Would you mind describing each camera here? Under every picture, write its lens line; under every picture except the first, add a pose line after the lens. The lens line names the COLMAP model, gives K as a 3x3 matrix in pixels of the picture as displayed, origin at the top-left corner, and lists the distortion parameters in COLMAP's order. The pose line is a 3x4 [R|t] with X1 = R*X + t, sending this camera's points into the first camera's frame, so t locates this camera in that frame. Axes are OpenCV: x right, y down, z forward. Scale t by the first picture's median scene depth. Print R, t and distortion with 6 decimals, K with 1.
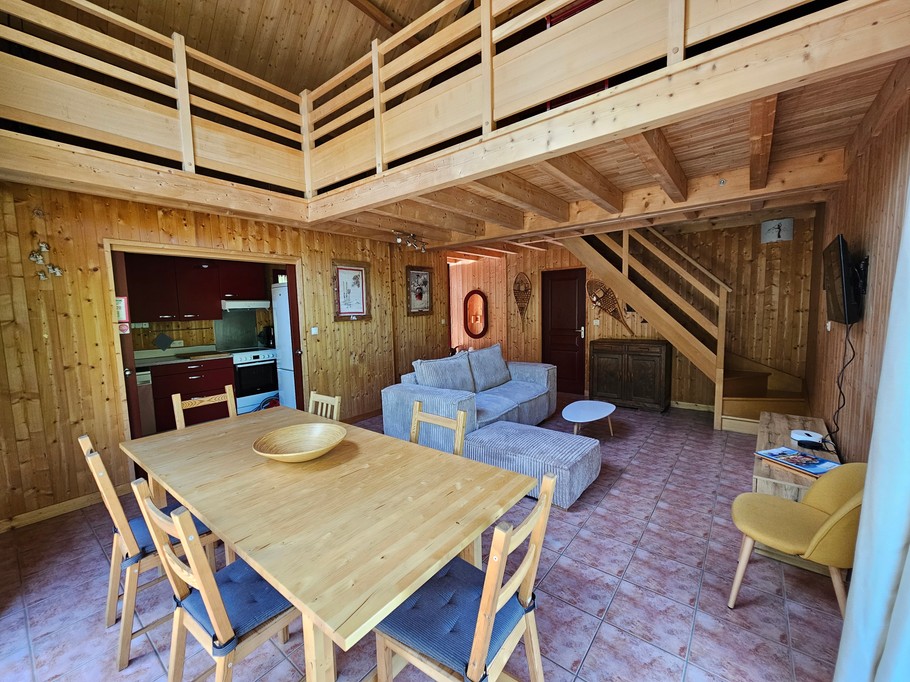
lens RADIAL K [[375.0, 0, 453.3], [0, 375.0, 341.6], [0, 0, 1]] dist [0.000341, -0.000124]
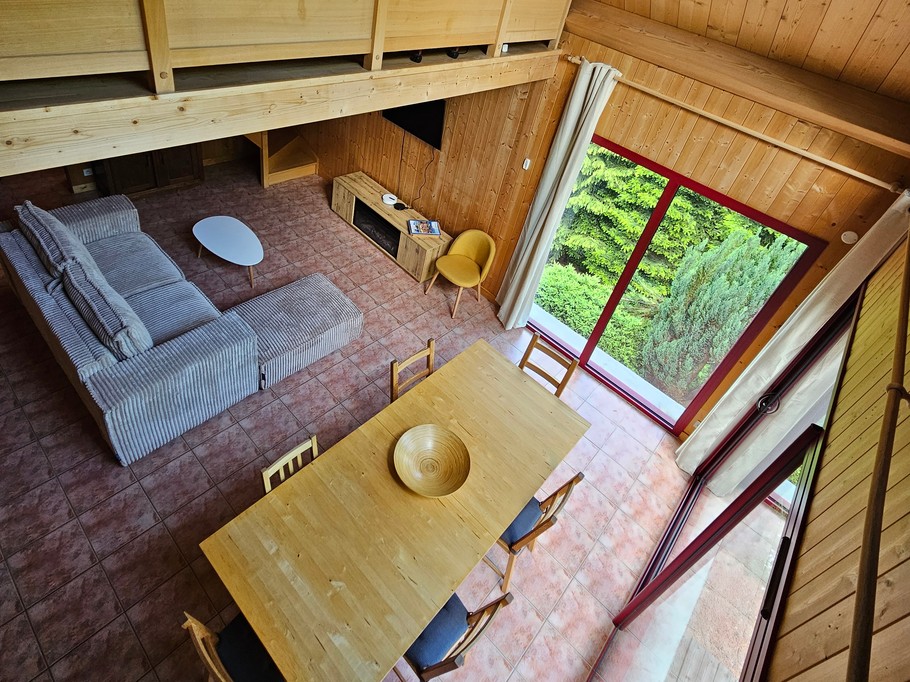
lens RADIAL K [[497.9, 0, 458.1], [0, 497.9, 252.1], [0, 0, 1]] dist [0.003803, -0.005558]
pose [[0.059530, -0.549736, 0.833215, -0.517736], [-0.111951, 0.825753, 0.552811, -0.425193], [-0.991929, -0.126188, -0.012386, 0.393905]]
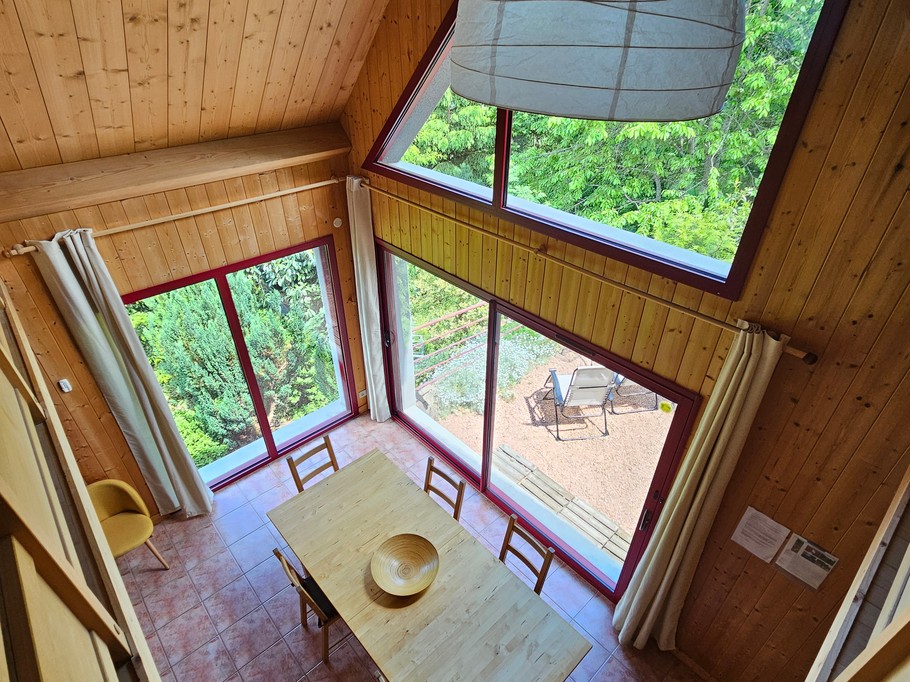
lens RADIAL K [[500.0, 0, 454.5], [0, 500.0, 358.7], [0, 0, 1]] dist [-0.003316, 0.000016]
pose [[-0.985170, -0.076873, 0.153398, -0.308889], [0.041476, 0.760814, 0.647644, -0.536703], [-0.166494, 0.644401, -0.746342, 0.698649]]
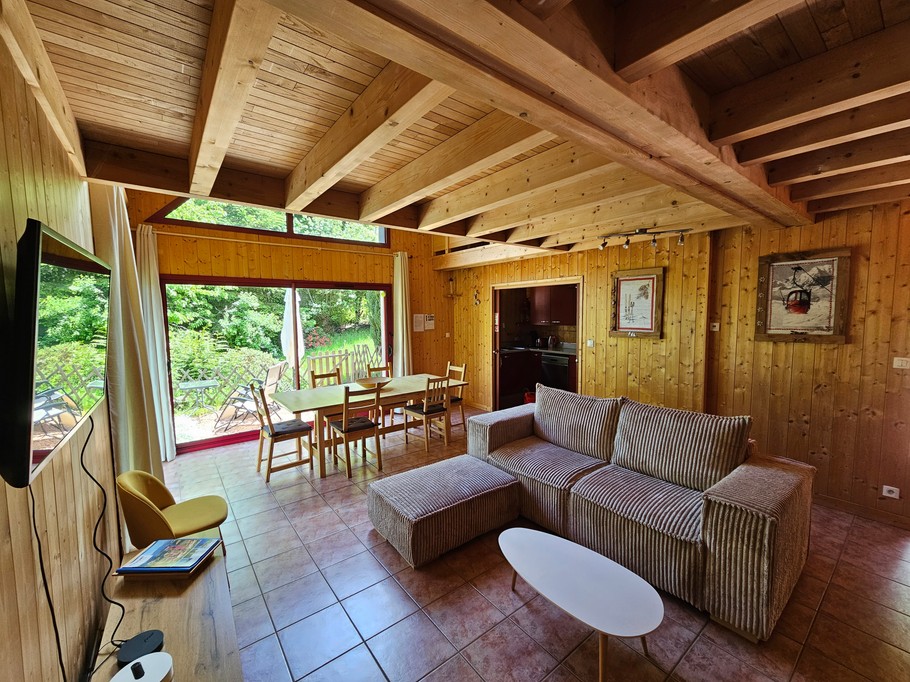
lens RADIAL K [[375.0, 0, 452.8], [0, 375.0, 342.6], [0, 0, 1]] dist [0.000341, -0.000124]
pose [[-0.249218, 0.104403, -0.962803, 0.683970], [-0.073363, 0.989280, 0.126264, -0.123148], [0.965665, 0.102101, -0.238887, 0.795535]]
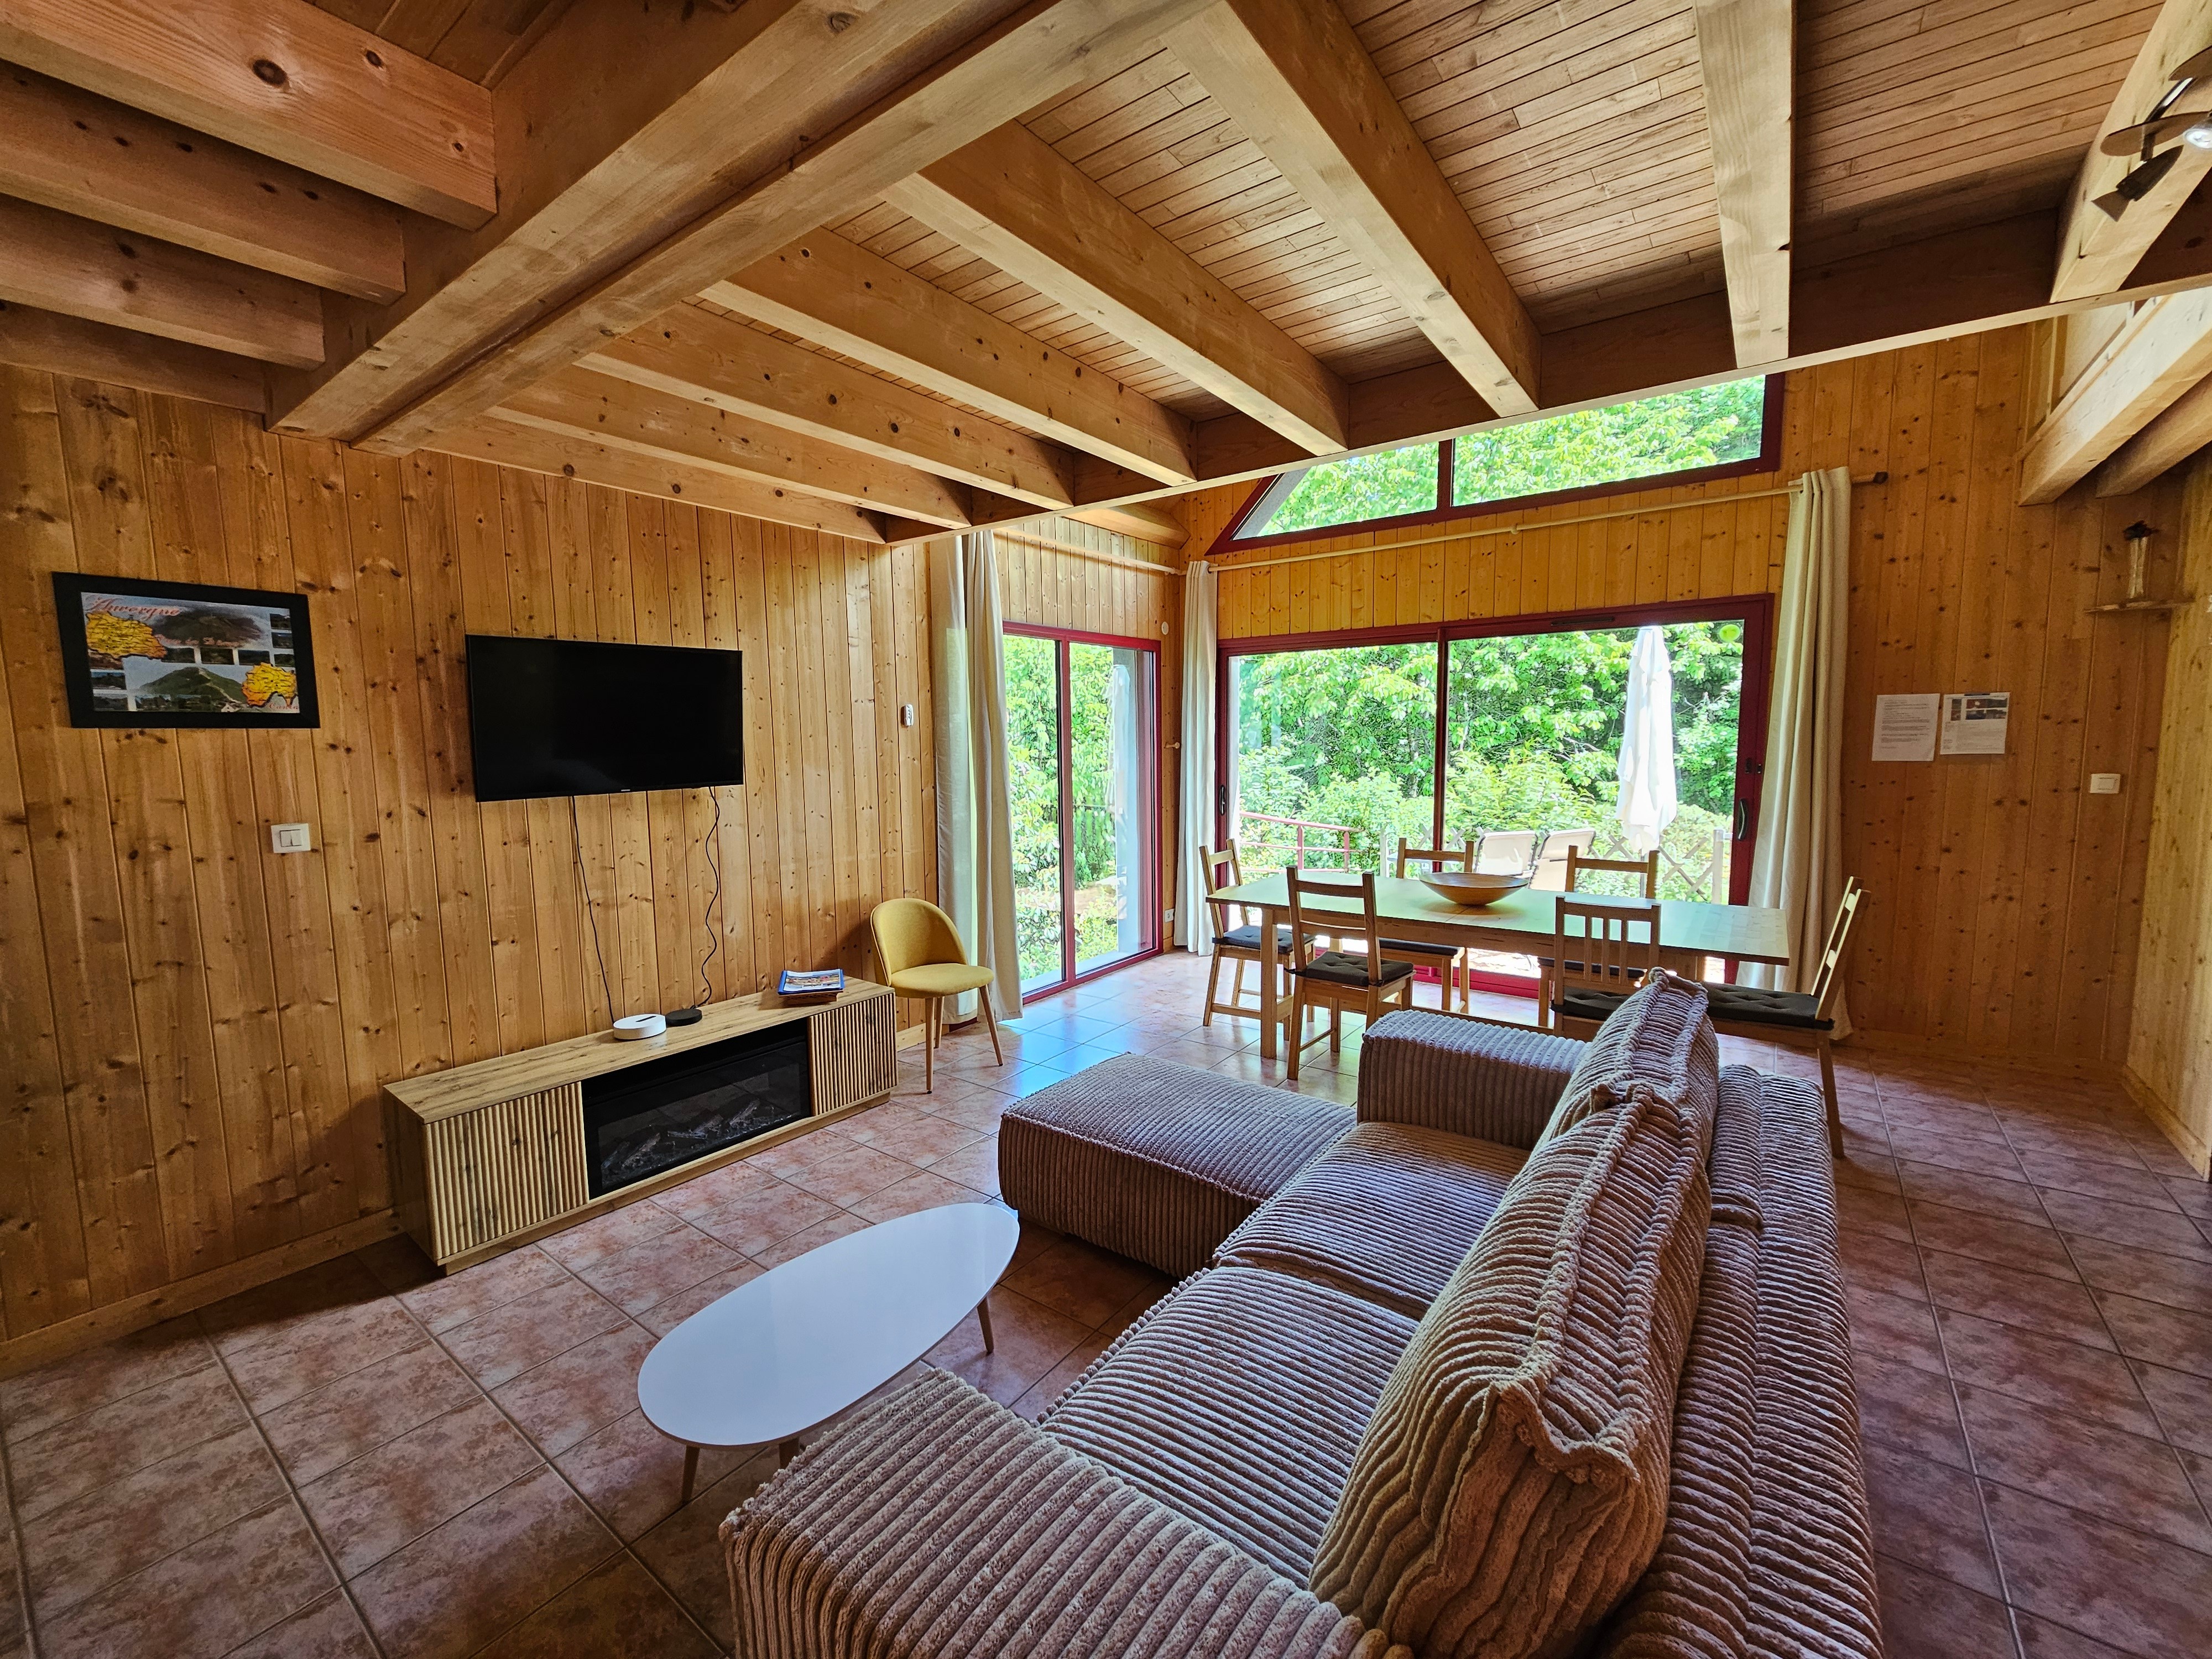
lens RADIAL K [[911.5, 0, 1090.1], [0, 911.5, 830.4], [0, 0, 1]] dist [0.000341, -0.000124]
pose [[-0.999052, 0.041605, -0.012821, 0.196681], [0.038254, 0.979504, 0.197757, -0.118270], [0.020786, 0.197079, -0.980167, 1.185680]]
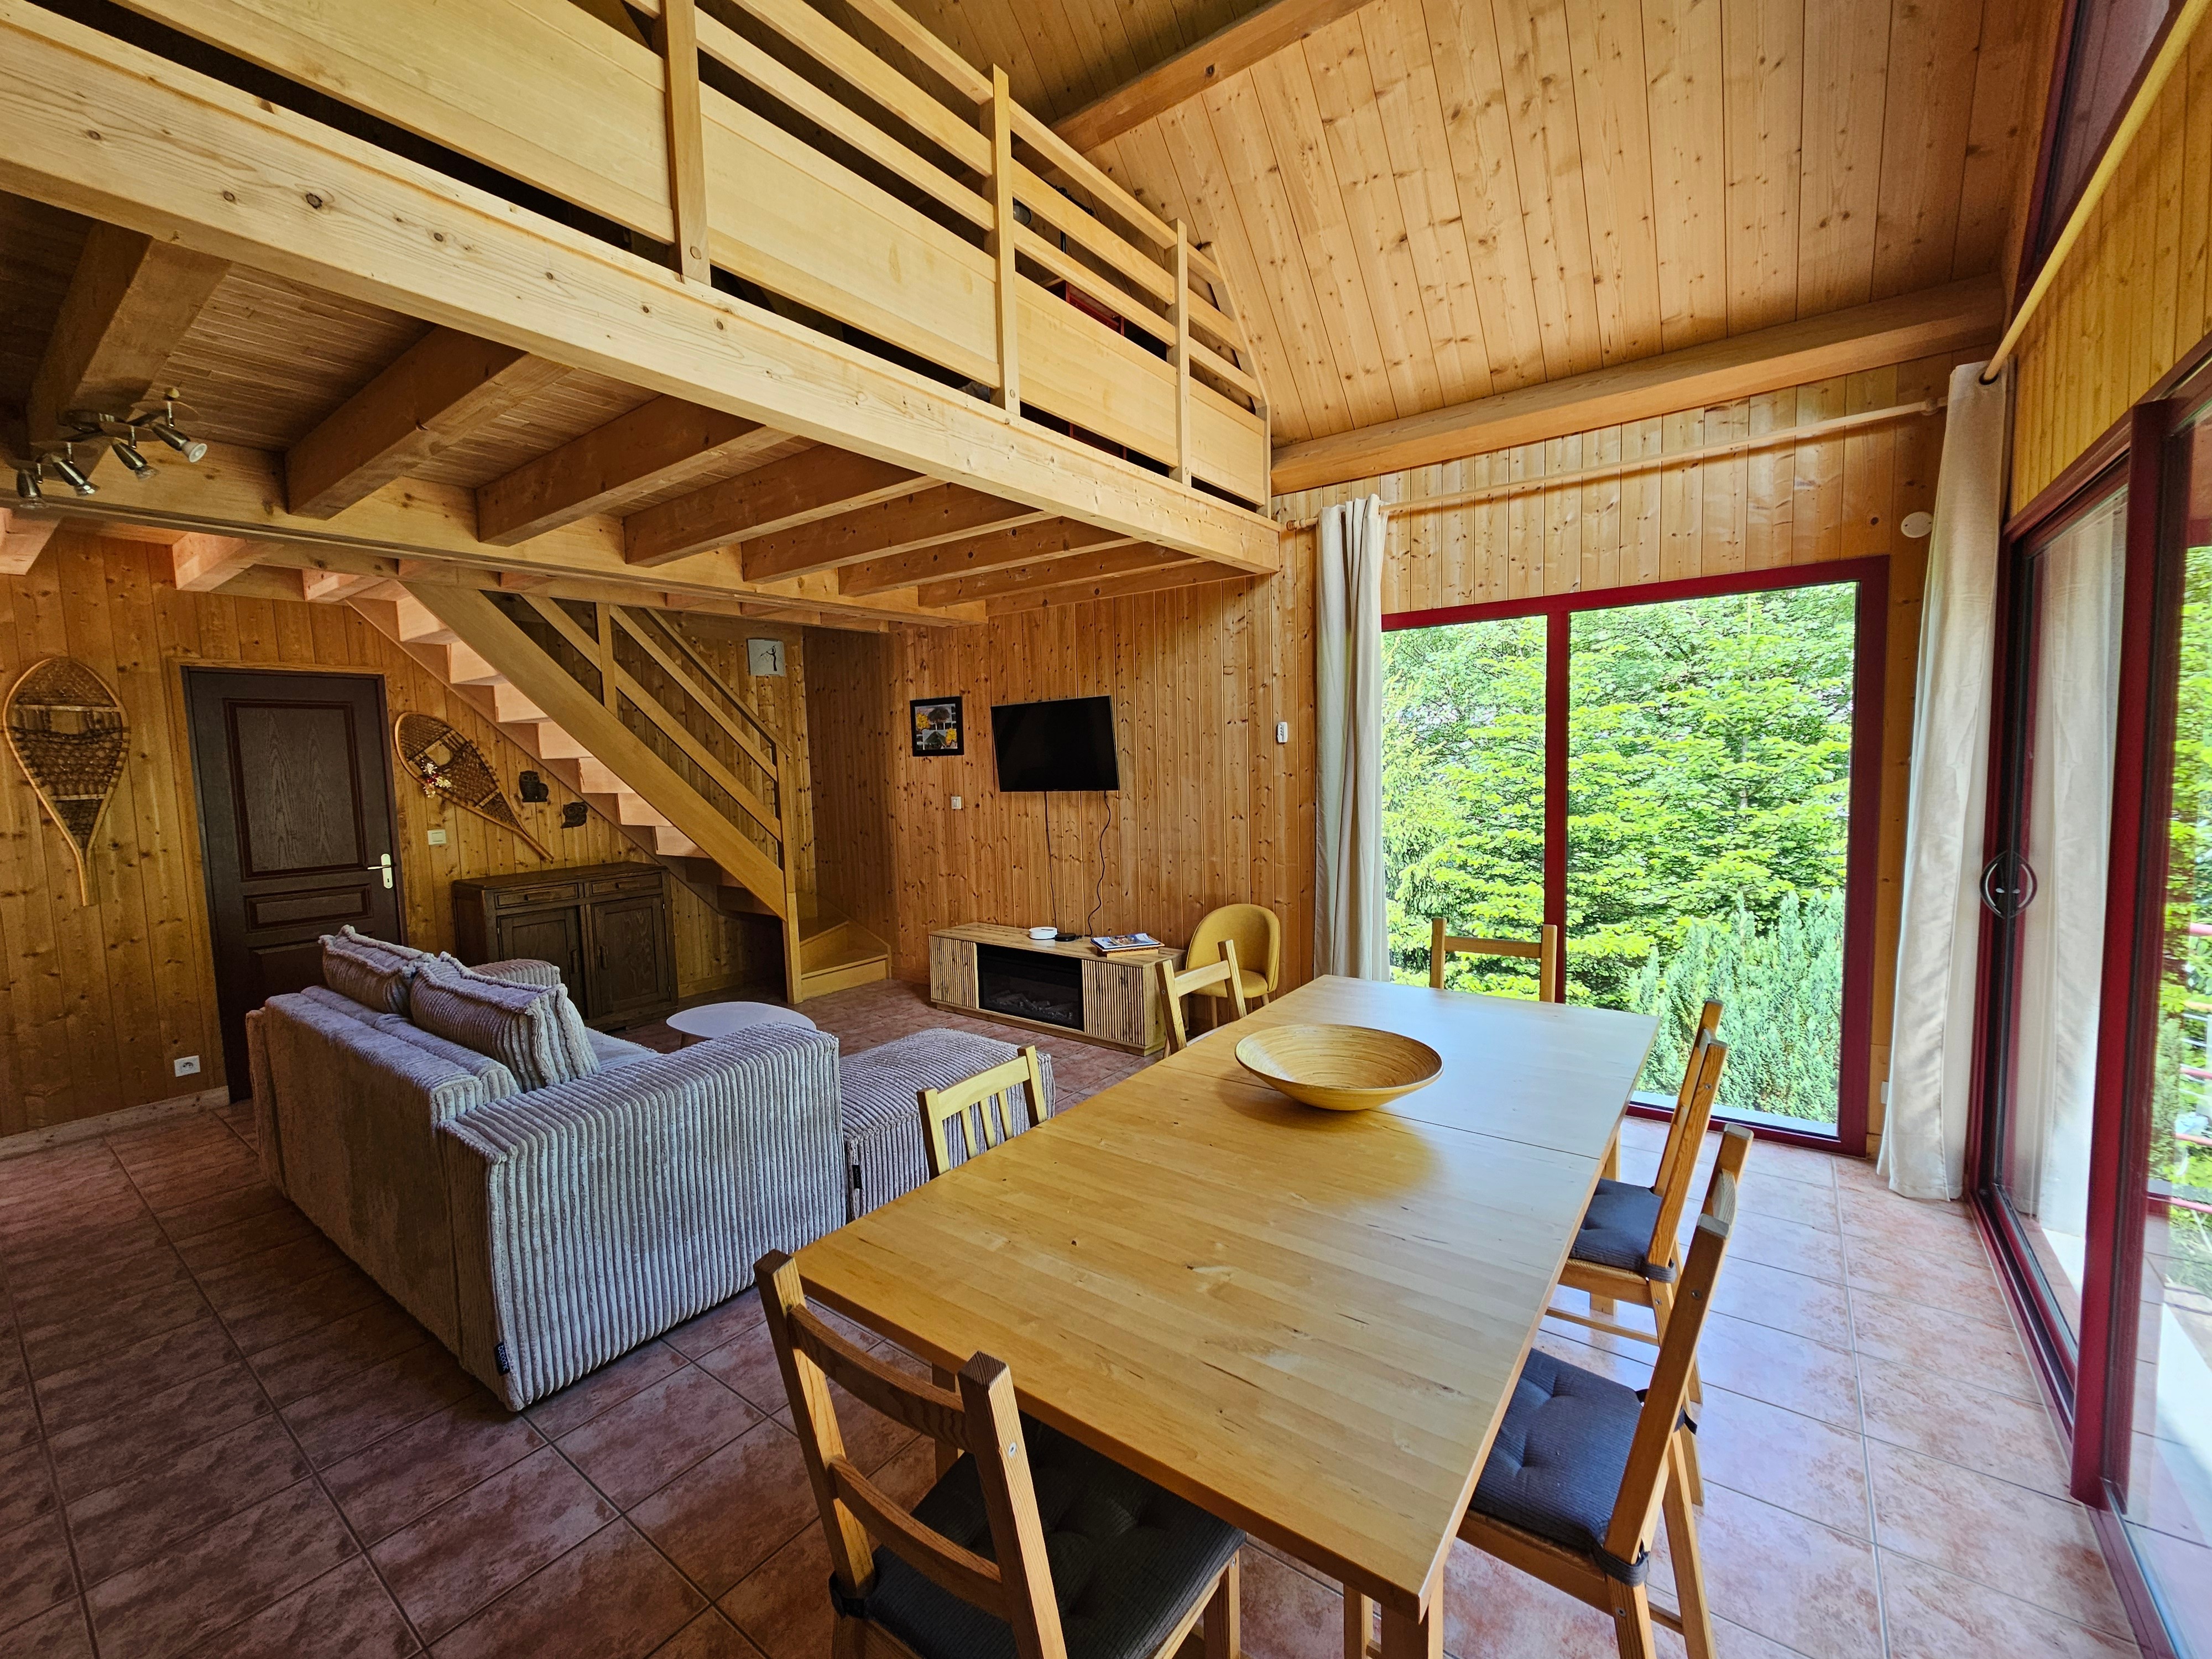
lens RADIAL K [[911.5, 0, 1102.4], [0, 911.5, 831.2], [0, 0, 1]] dist [0.000341, -0.000124]
pose [[-0.022004, -0.051729, 0.998419, -0.573748], [0.122863, 0.990951, 0.054050, -0.031073], [-0.992180, 0.123858, -0.015450, 0.486320]]
